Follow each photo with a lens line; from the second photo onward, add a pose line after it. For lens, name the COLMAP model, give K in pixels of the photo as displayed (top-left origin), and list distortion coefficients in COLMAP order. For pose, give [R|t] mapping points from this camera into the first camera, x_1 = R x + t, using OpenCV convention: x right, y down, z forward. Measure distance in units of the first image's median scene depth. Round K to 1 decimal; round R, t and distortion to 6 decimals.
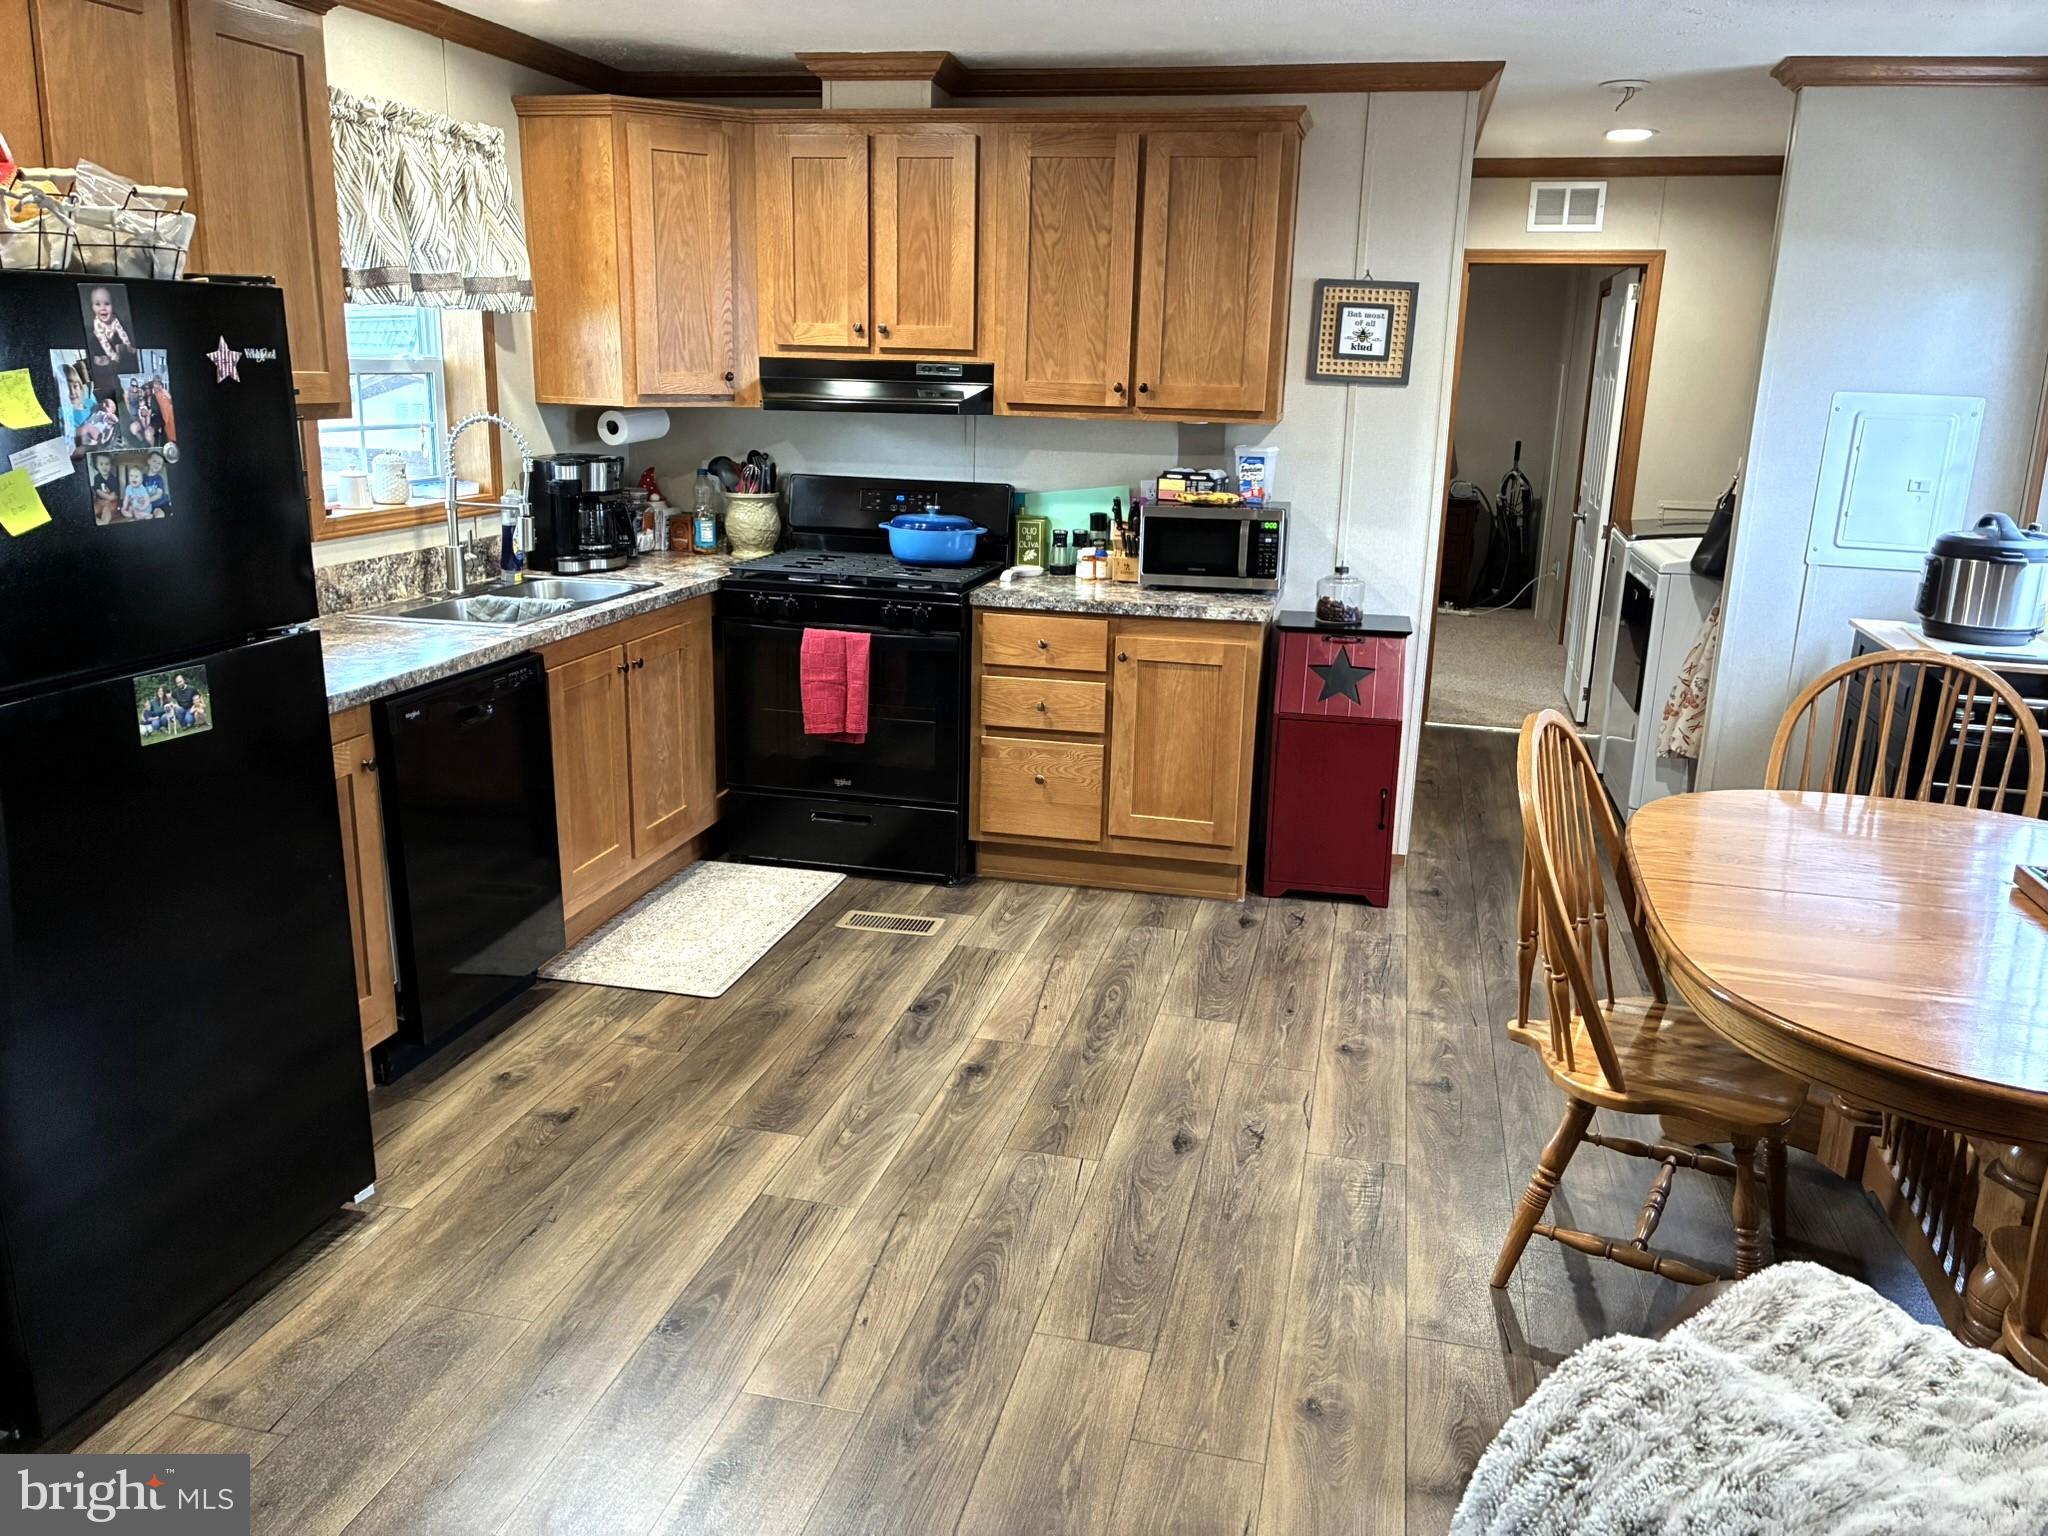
lens RADIAL K [[1535.4, 0, 1031.8], [0, 1535.4, 762.6], [0, 0, 1]] dist [0.028227, -0.039069]
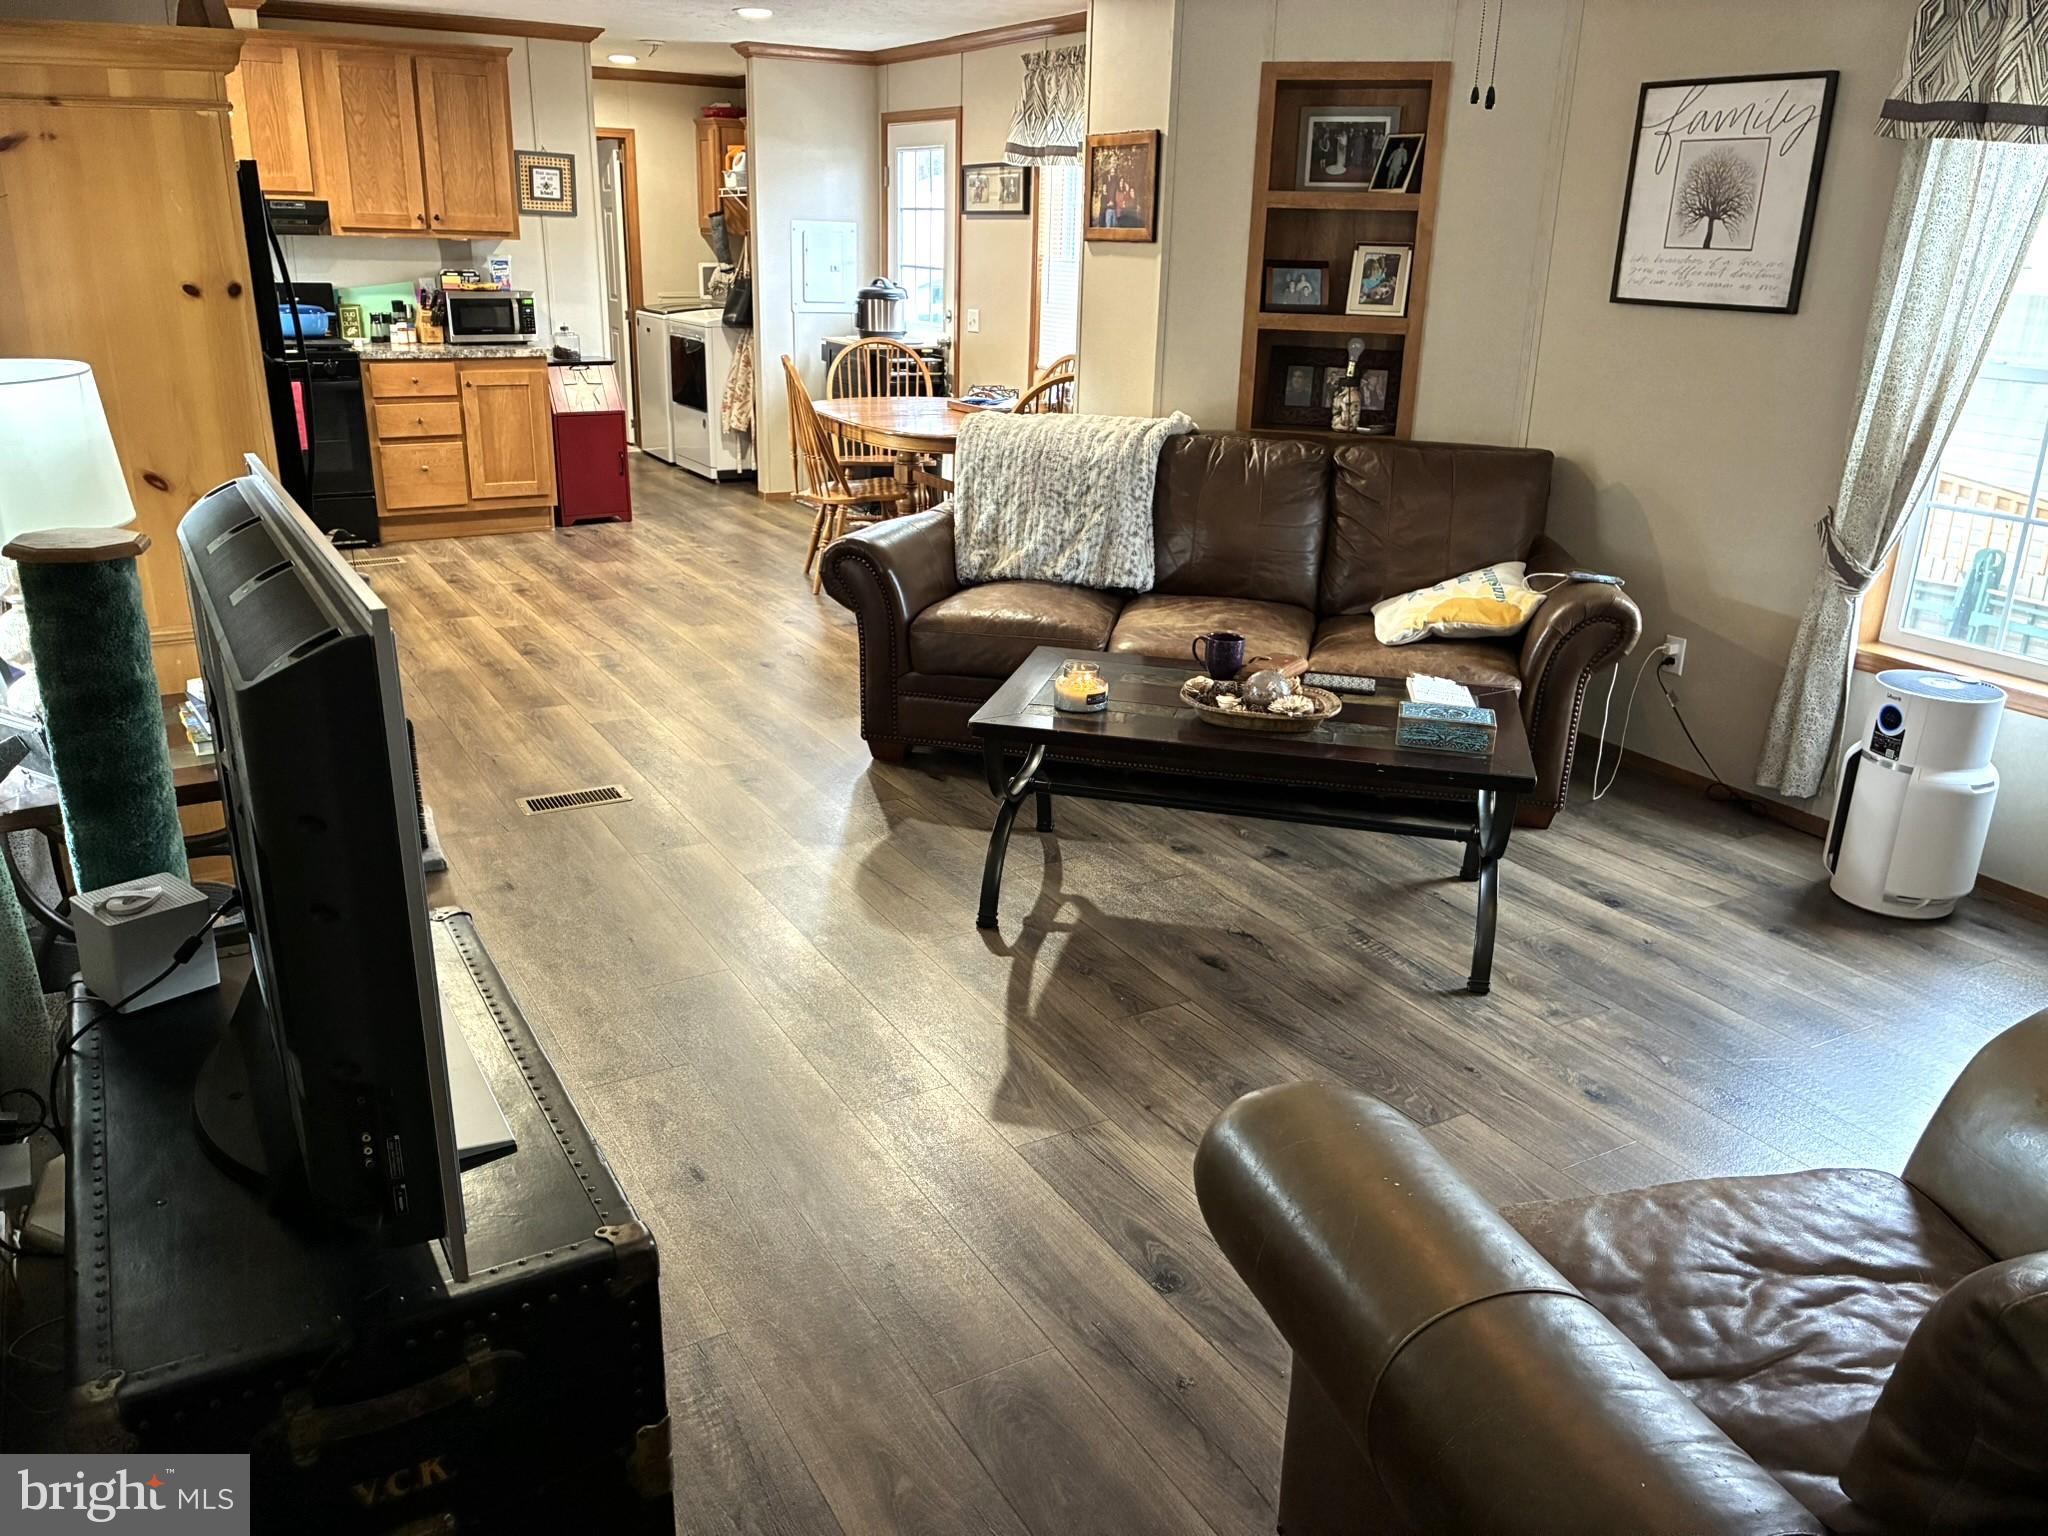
lens RADIAL K [[1535.4, 0, 1029.6], [0, 1535.4, 779.4], [0, 0, 1]] dist [0.028227, -0.039069]
pose [[0.721949, -0.237843, 0.649785, -0.850571], [0.166638, 0.971192, 0.170344, 0.202077], [-0.671582, -0.014701, 0.740784, -0.805904]]
